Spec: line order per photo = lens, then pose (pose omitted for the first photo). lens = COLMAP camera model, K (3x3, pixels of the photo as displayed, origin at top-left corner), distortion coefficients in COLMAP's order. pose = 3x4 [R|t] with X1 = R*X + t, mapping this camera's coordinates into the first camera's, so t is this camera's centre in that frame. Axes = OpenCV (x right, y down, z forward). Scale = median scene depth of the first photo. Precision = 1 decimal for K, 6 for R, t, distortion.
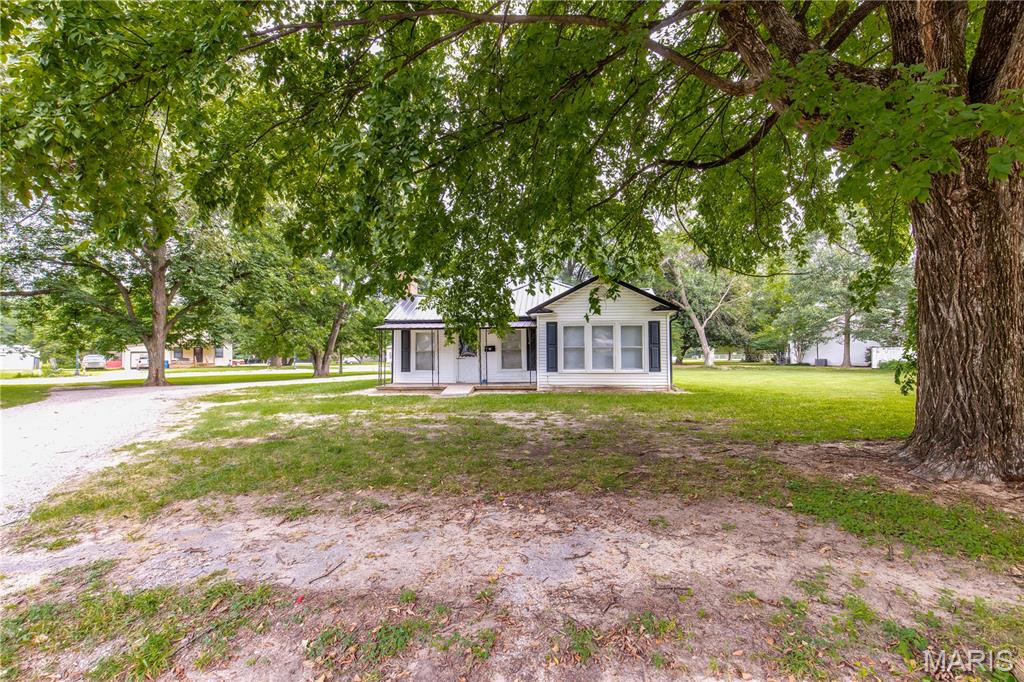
lens RADIAL K [[504.3, 0, 512.0], [0, 504.3, 341.0], [0, 0, 1]] dist [0.000791, 0.000234]
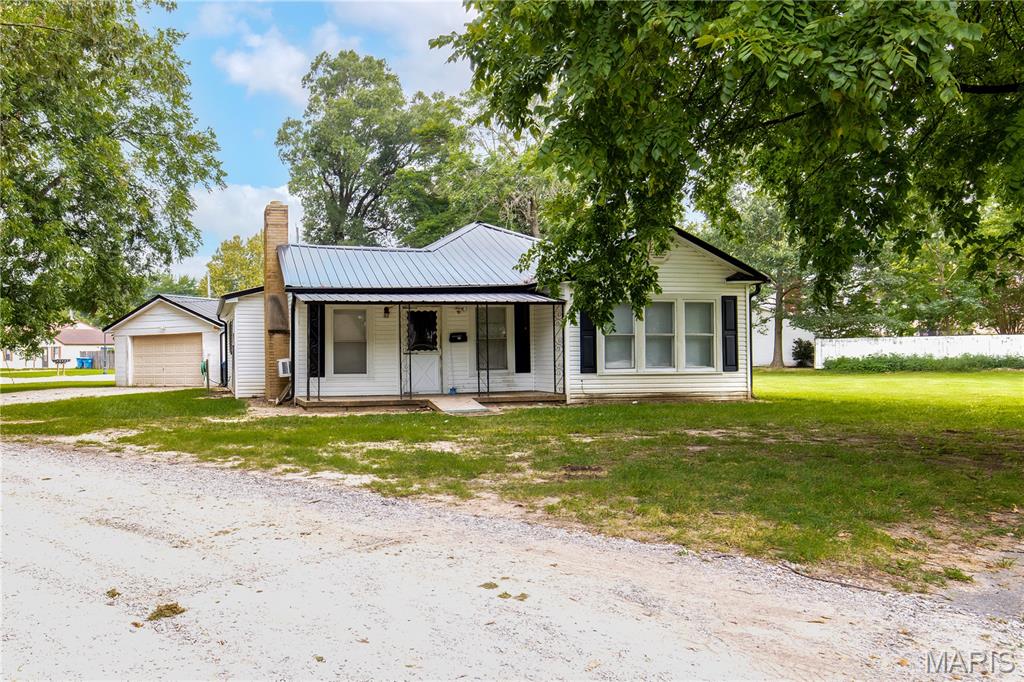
lens RADIAL K [[866.5, 0, 512.0], [0, 866.5, 341.0], [0, 0, 1]] dist [0.002871, 0.000554]
pose [[0.944310, 0.000579, 0.329057, -0.372646], [-0.005463, 0.999888, 0.013919, 0.005861], [-0.329012, -0.014941, 0.944207, -0.003805]]
